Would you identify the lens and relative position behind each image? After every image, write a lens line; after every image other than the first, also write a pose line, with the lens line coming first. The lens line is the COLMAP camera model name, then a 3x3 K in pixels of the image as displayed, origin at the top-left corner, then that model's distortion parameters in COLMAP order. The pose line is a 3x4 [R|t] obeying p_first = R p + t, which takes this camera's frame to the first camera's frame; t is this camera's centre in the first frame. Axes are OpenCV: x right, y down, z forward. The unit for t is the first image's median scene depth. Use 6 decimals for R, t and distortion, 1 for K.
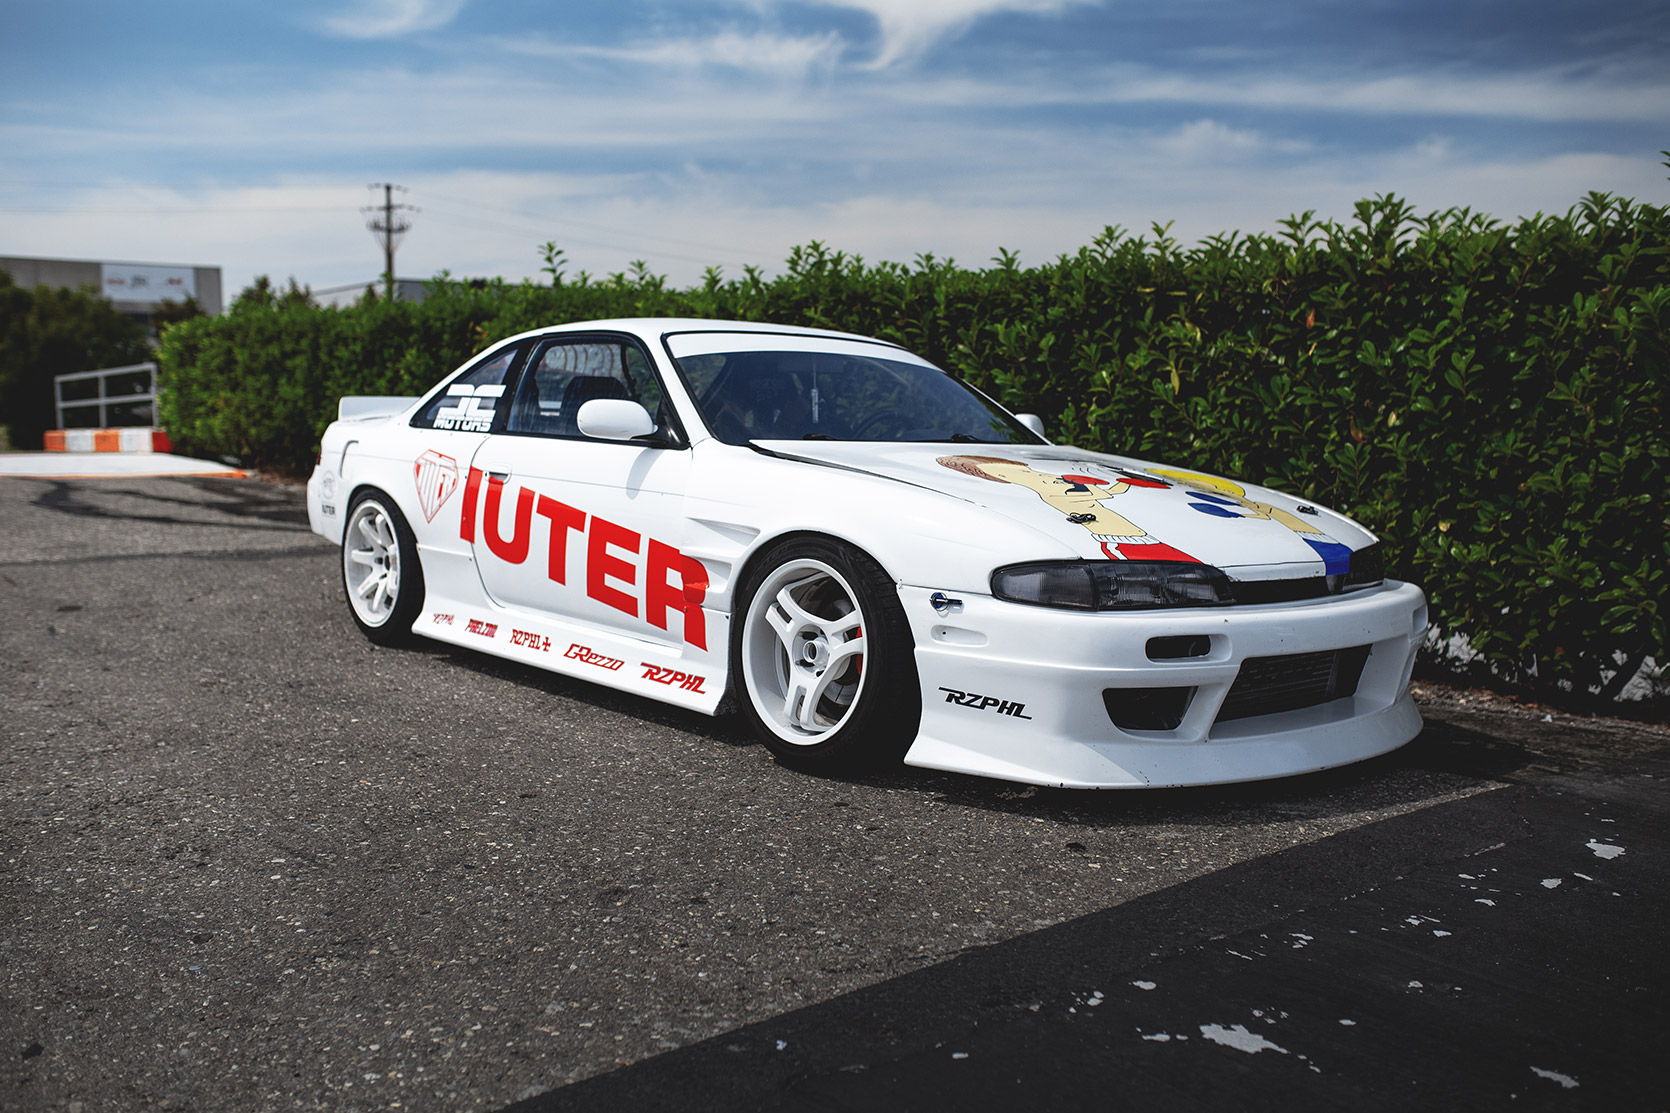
lens RADIAL K [[1691.8, 0, 835.0], [0, 1691.8, 556.5], [0, 0, 1]] dist [-0.056846, 0.003036]
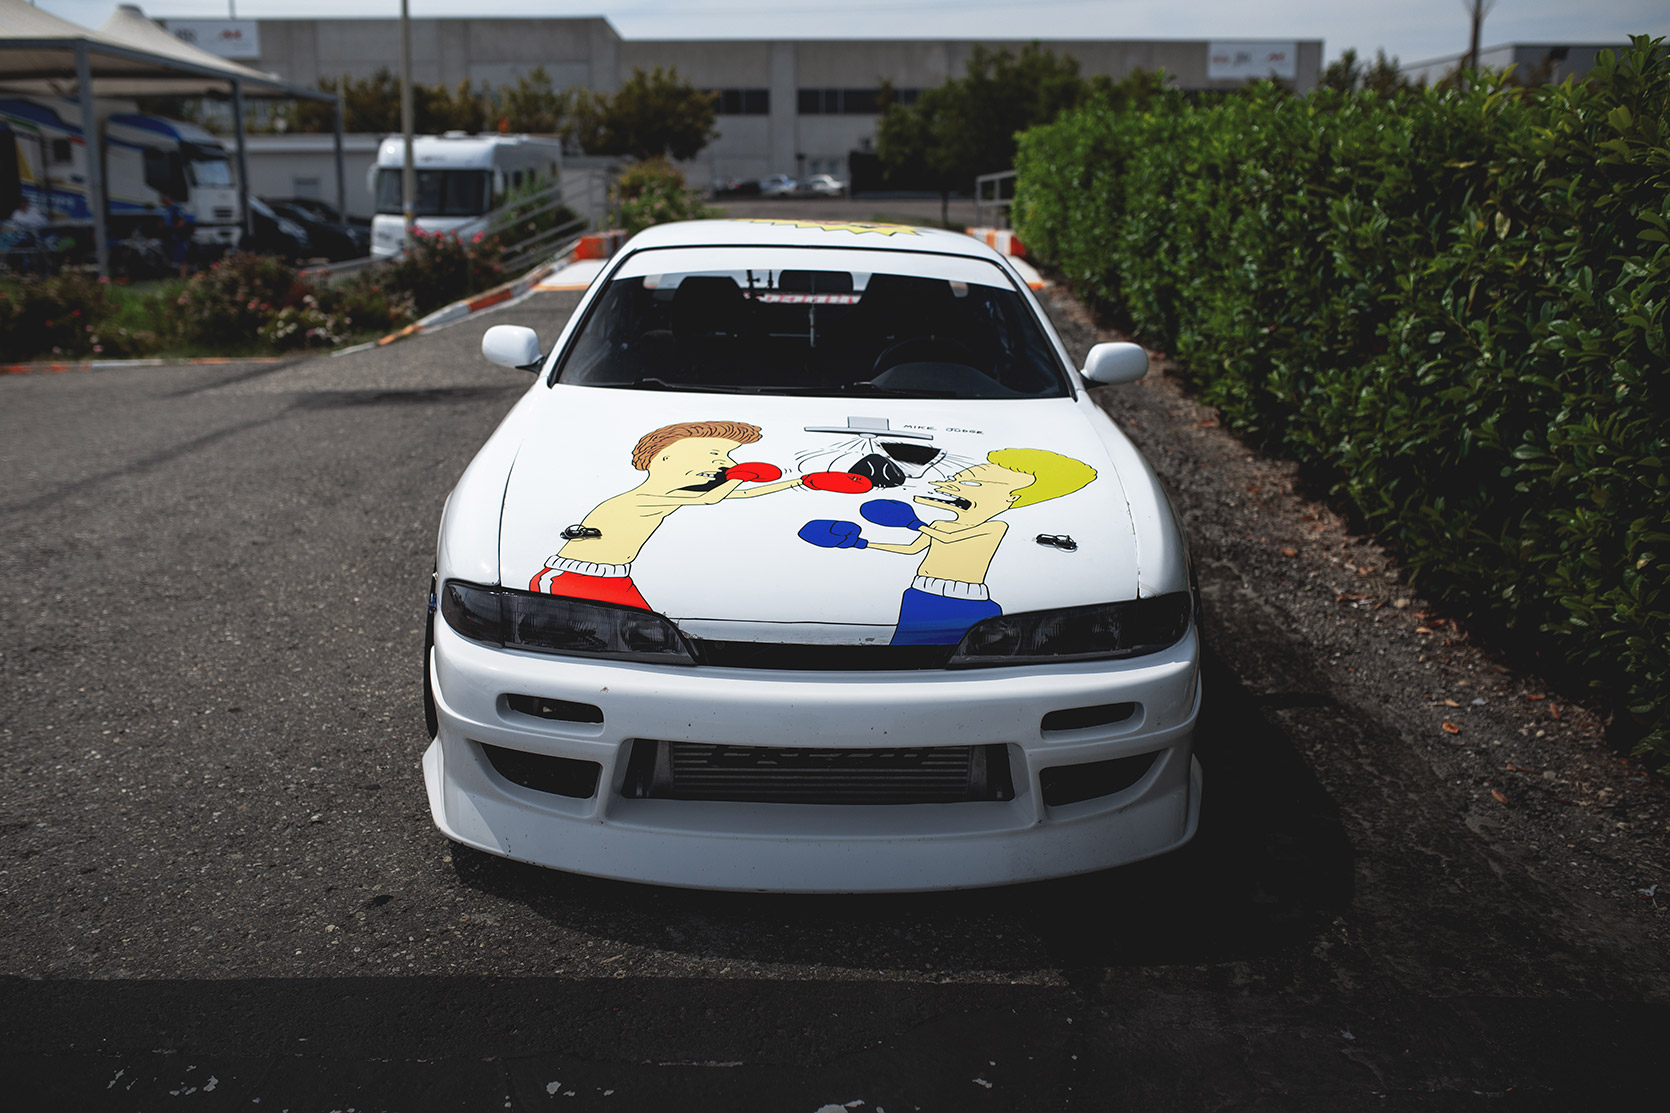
lens RADIAL K [[1691.8, 0, 835.0], [0, 1691.8, 556.5], [0, 0, 1]] dist [-0.056846, 0.003036]
pose [[0.754084, 0.149619, -0.639509, 0.656704], [-0.057812, 0.985048, 0.162292, -0.130113], [0.654229, -0.085410, 0.751458, 0.364691]]
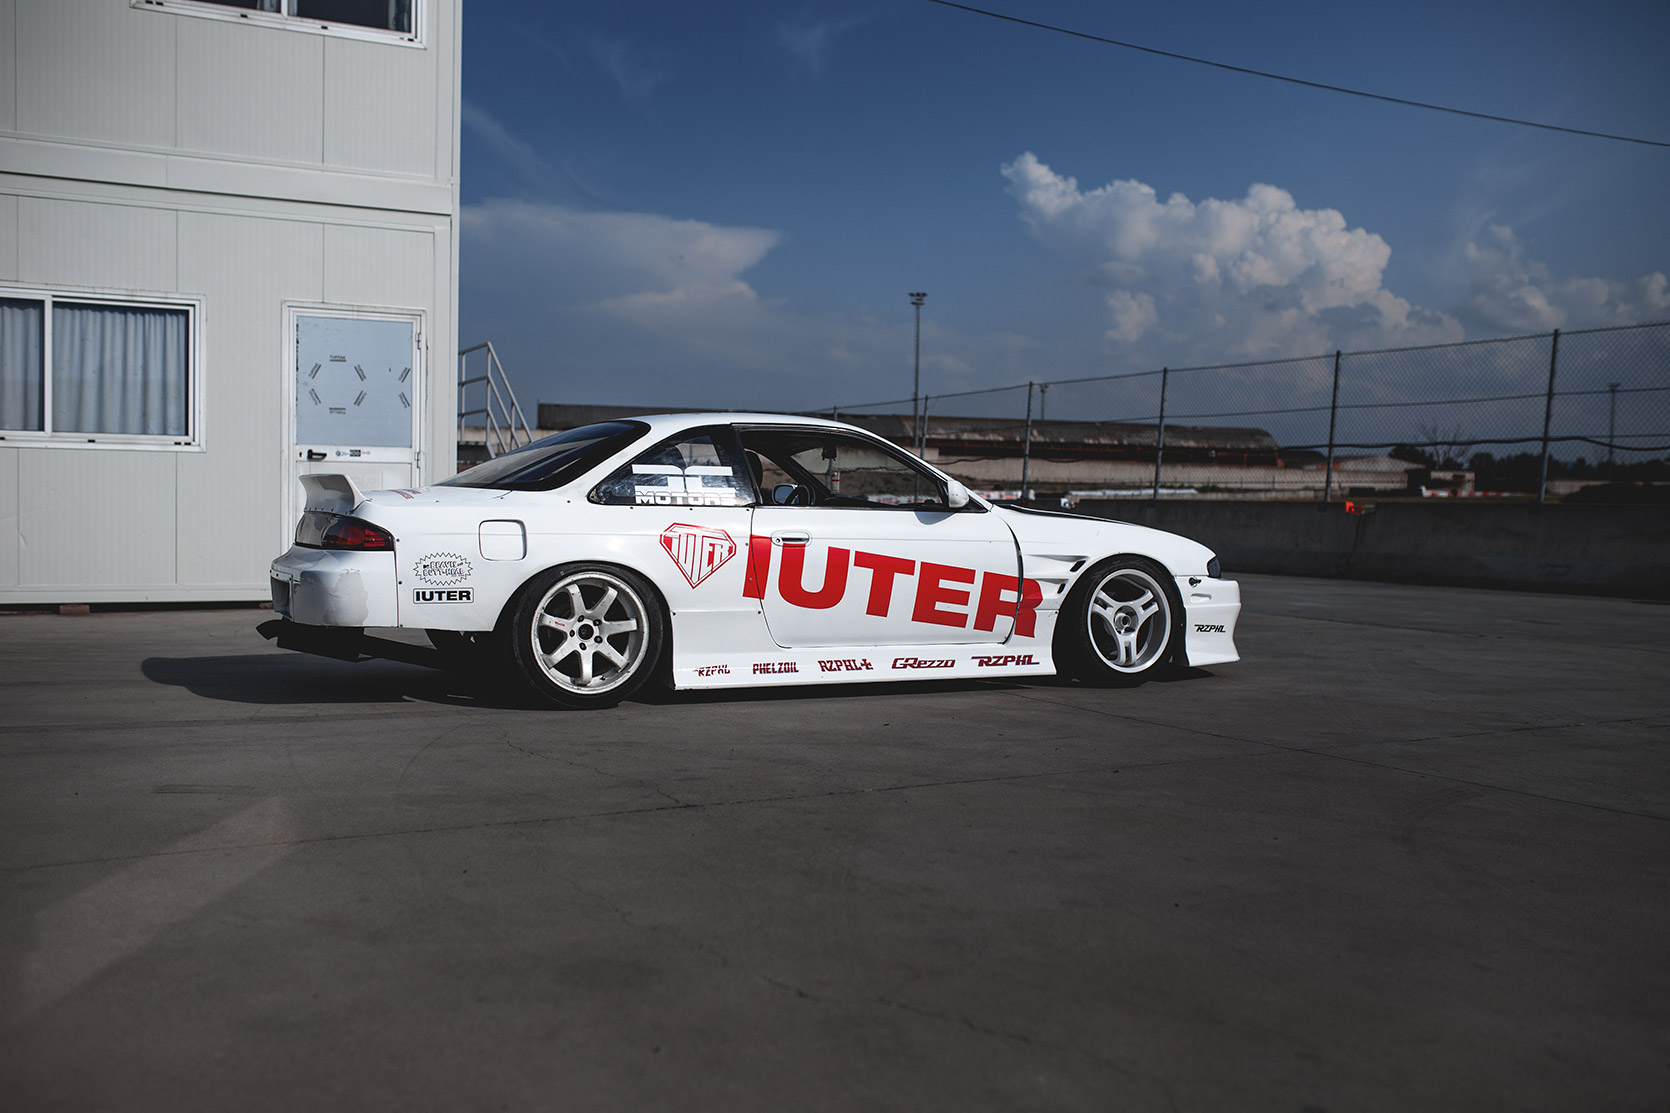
lens RADIAL K [[1691.8, 0, 835.0], [0, 1691.8, 556.5], [0, 0, 1]] dist [-0.056846, 0.003036]
pose [[0.199181, -0.053389, 0.978507, -1.587382], [0.081337, 0.995970, 0.037786, -0.091023], [-0.976581, 0.072063, 0.202721, 0.813582]]
